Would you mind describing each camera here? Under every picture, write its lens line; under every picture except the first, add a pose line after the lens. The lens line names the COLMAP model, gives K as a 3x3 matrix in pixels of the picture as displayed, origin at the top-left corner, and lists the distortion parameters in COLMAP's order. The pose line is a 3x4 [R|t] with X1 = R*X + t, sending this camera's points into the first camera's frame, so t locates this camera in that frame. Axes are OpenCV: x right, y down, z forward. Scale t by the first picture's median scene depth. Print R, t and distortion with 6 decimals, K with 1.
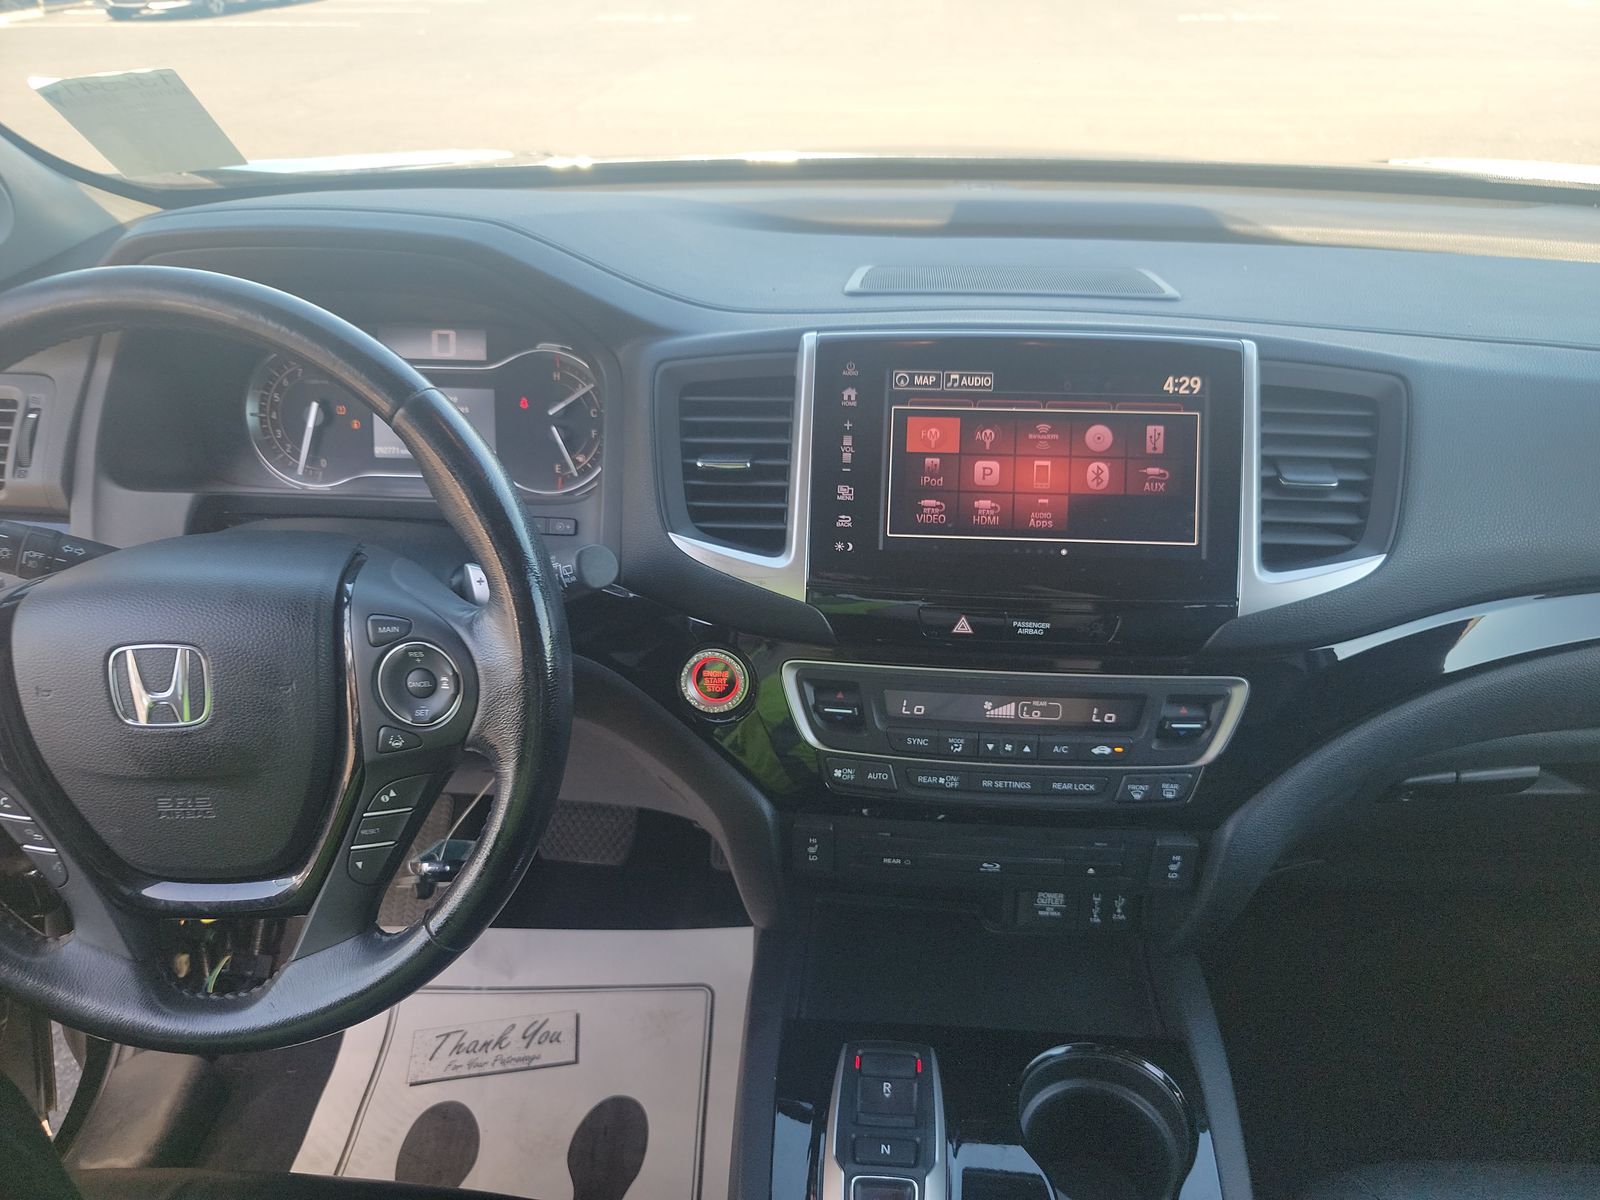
lens RADIAL K [[1118.6, 0, 863.3], [0, 1118.6, 609.2], [0, 0, 1]] dist [0.018442, -0.017212]
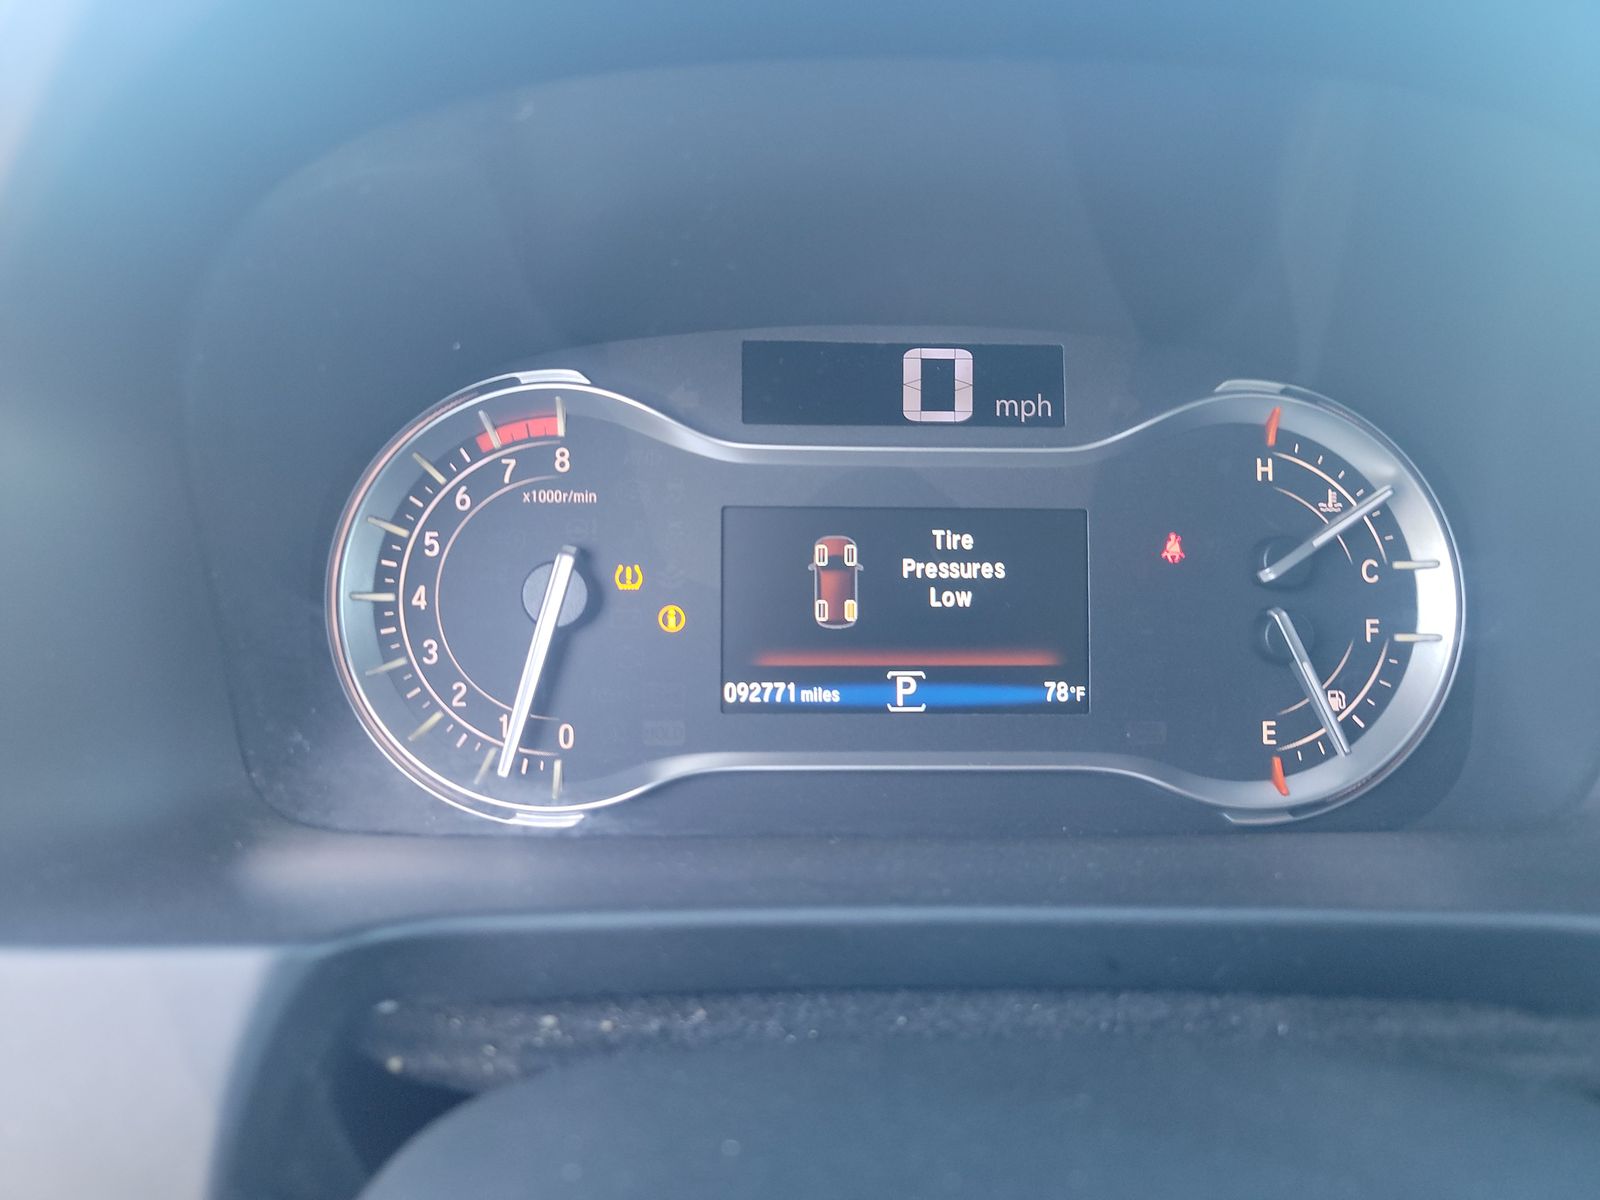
lens RADIAL K [[1118.6, 0, 790.6], [0, 1118.6, 600.1], [0, 0, 1]] dist [0.018442, -0.017212]
pose [[0.994886, -0.017882, 0.099409, -0.564156], [0.036108, 0.982132, -0.184698, -0.134483], [-0.094330, 0.187343, 0.977755, 0.838332]]
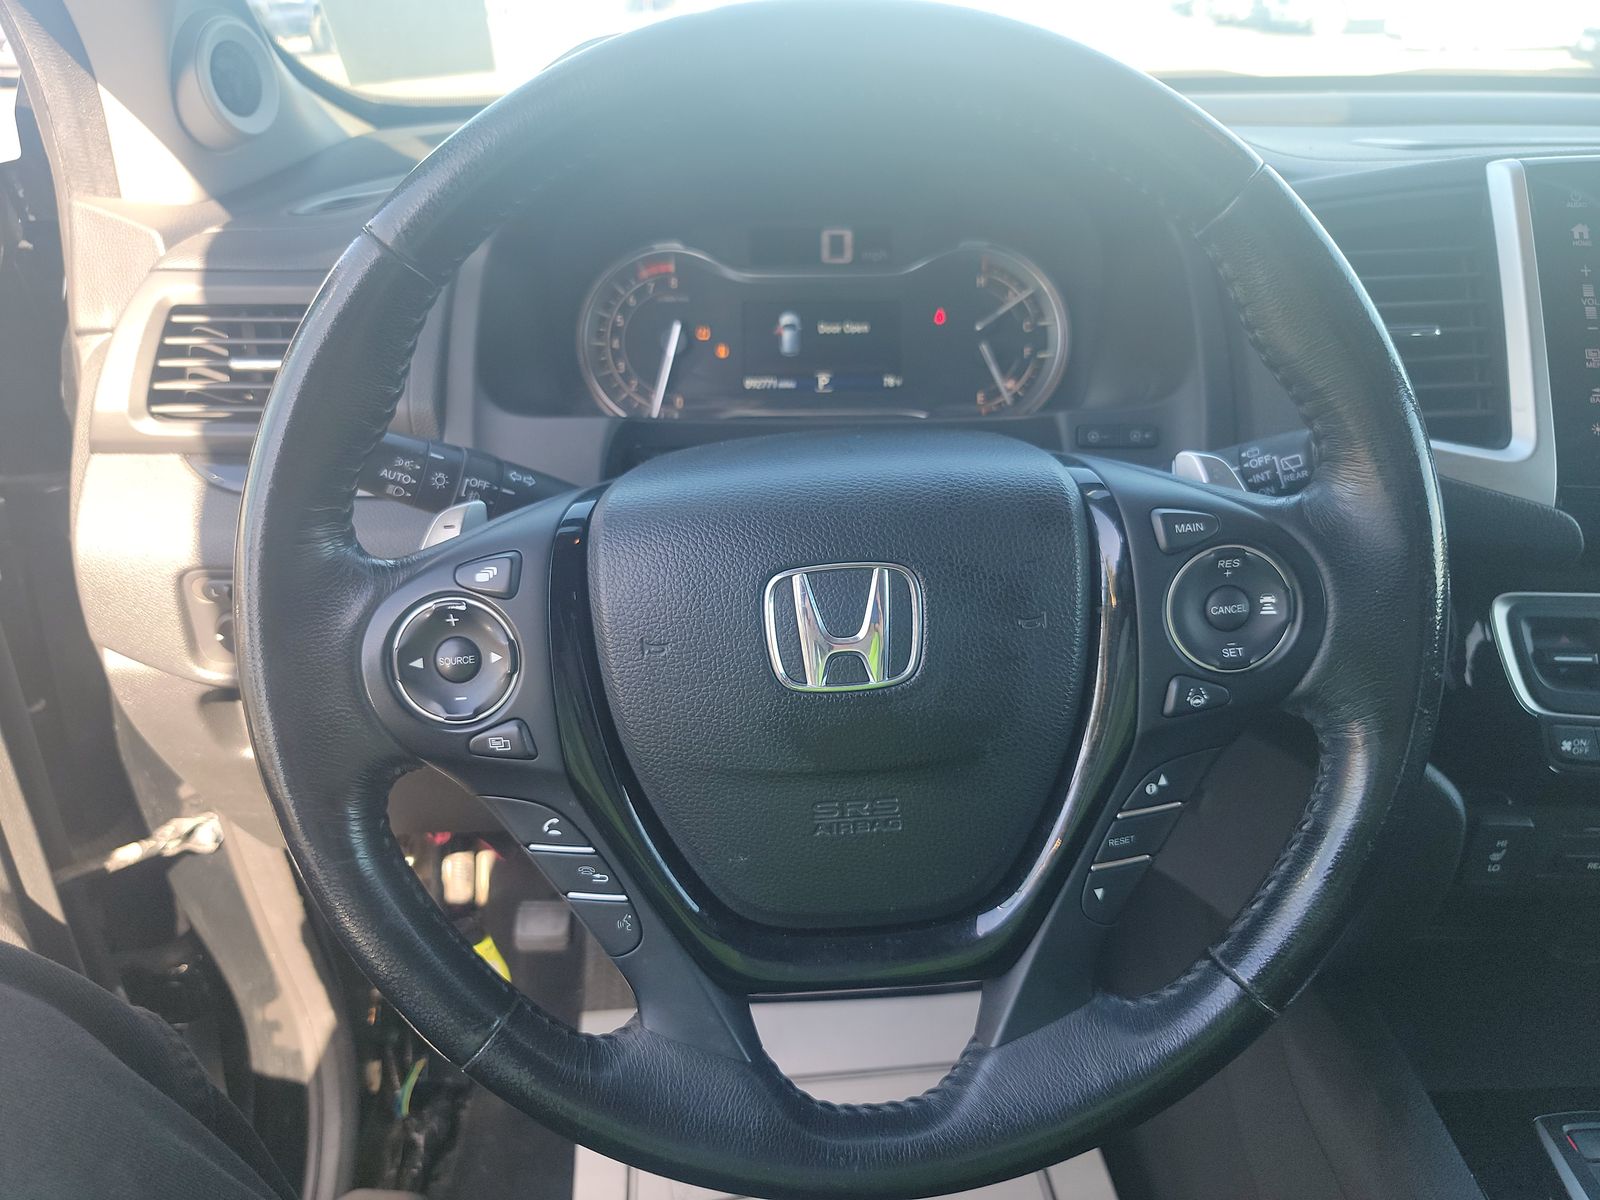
lens RADIAL K [[1118.6, 0, 801.7], [0, 1118.6, 591.9], [0, 0, 1]] dist [0.018442, -0.017212]
pose [[0.997504, -0.039484, 0.058539, -0.563140], [0.043500, 0.996668, -0.068991, 0.074849], [-0.055620, 0.071365, 0.995898, 0.285465]]
